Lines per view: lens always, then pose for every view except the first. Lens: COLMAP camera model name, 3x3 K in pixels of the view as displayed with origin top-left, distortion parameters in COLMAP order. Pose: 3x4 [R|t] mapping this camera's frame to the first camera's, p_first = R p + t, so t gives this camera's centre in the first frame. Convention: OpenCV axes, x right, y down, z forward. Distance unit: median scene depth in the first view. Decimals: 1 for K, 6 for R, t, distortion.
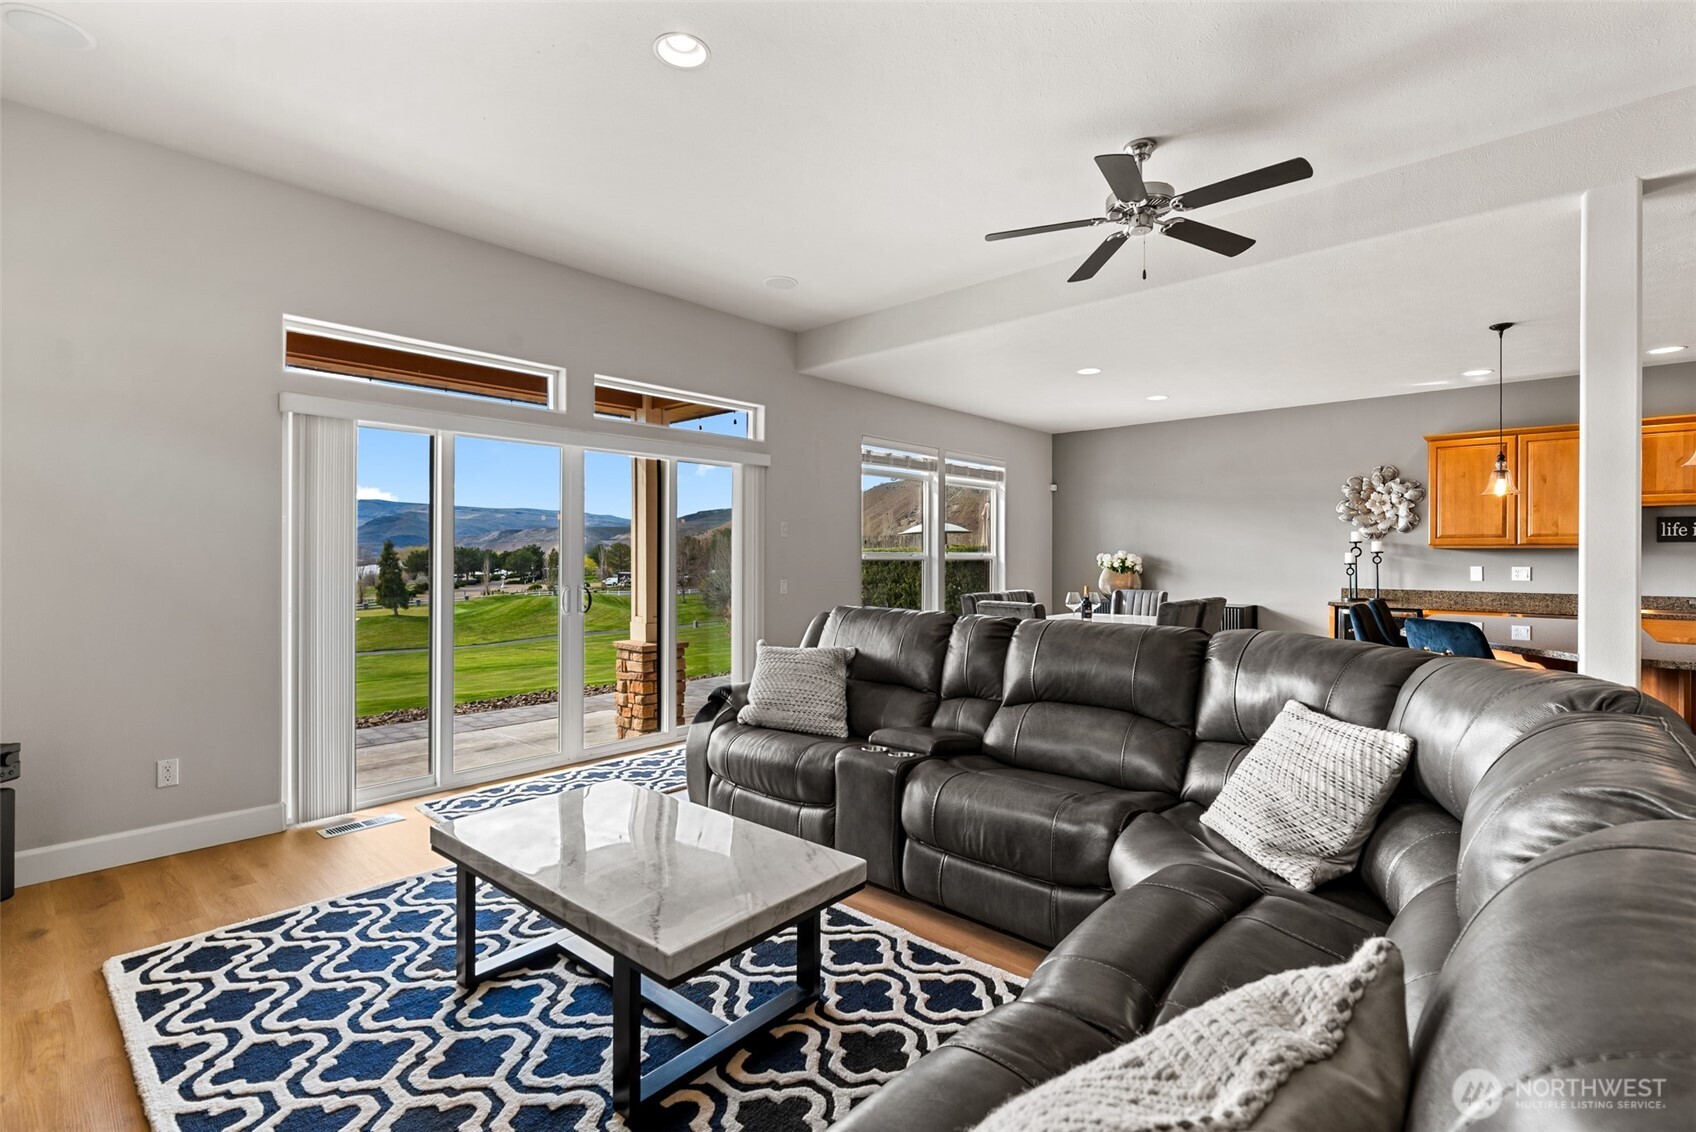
lens RADIAL K [[775.6, 0, 857.5], [0, 775.6, 553.8], [0, 0, 1]] dist [0.002655, 0.000387]
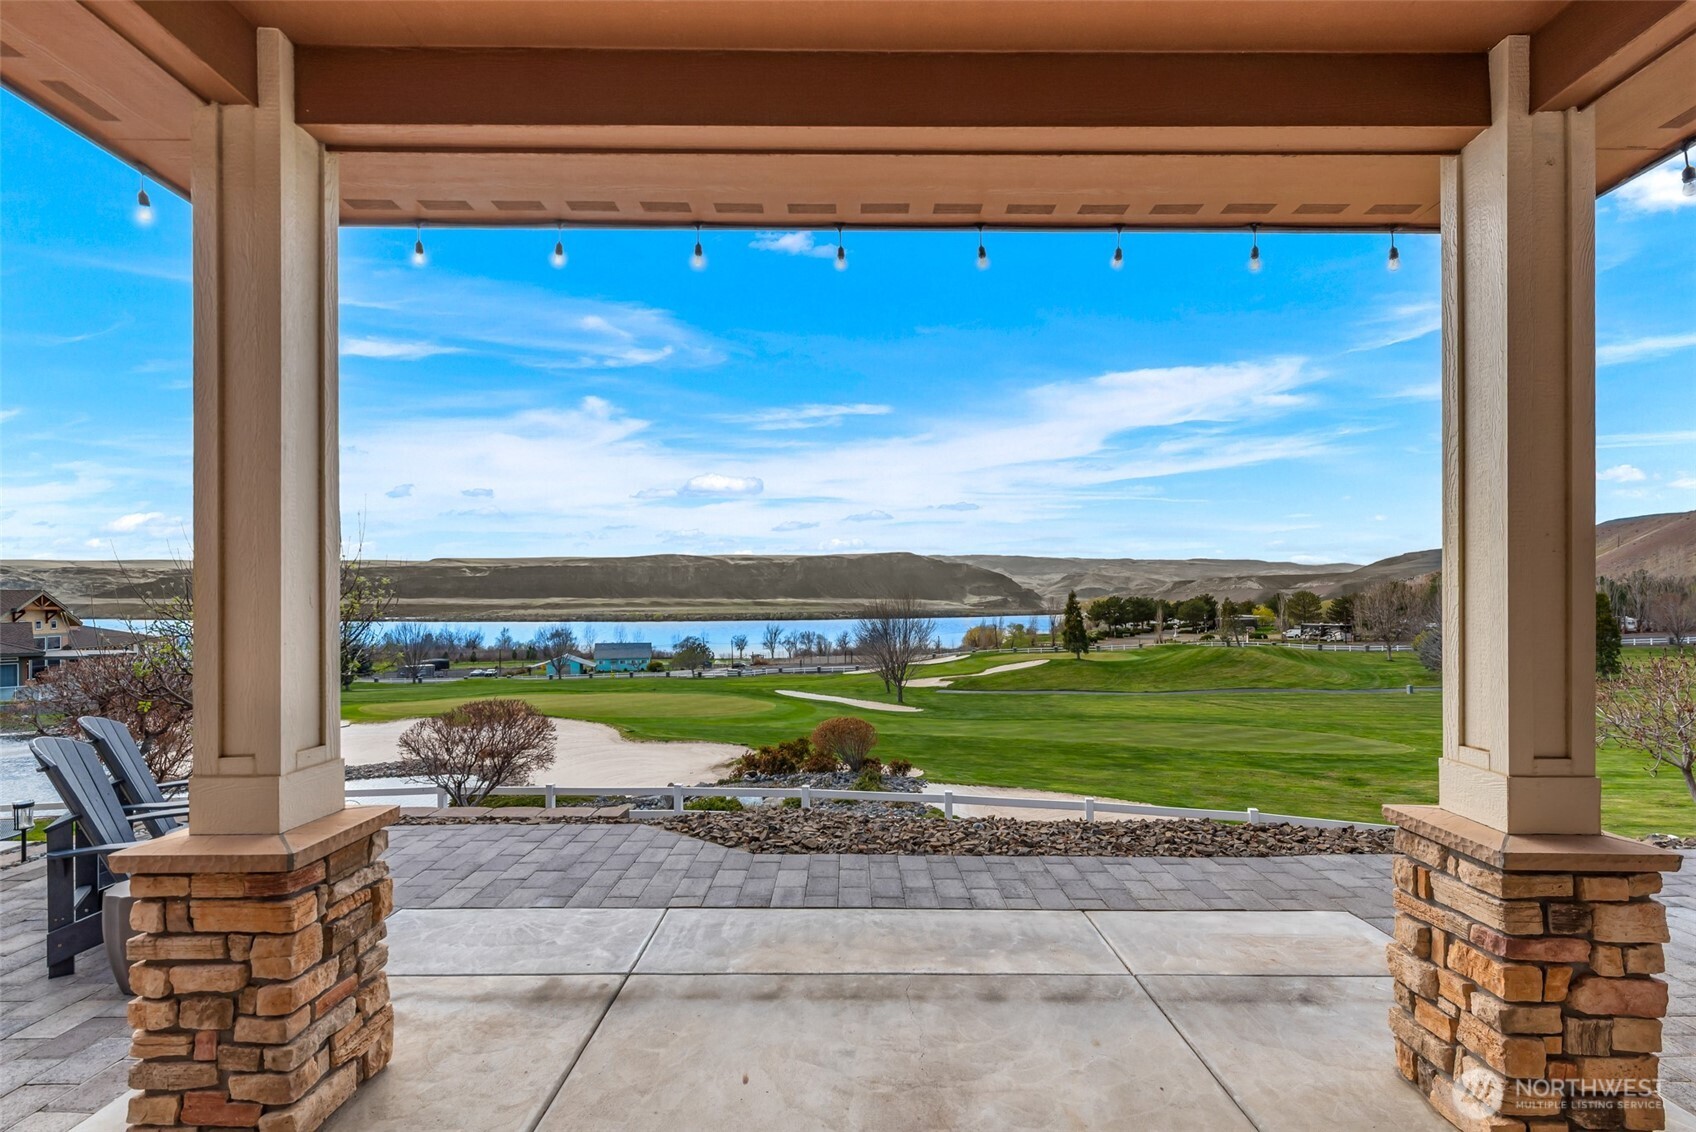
lens RADIAL K [[753.1, 0, 853.8], [0, 753.1, 606.2], [0, 0, 1]] dist [0.003432, 0.000197]
pose [[0.672464, -0.001722, -0.740128, -0.274655], [0.003960, 0.999991, 0.001271, 0.021773], [0.740119, -0.003786, 0.672465, 0.720863]]
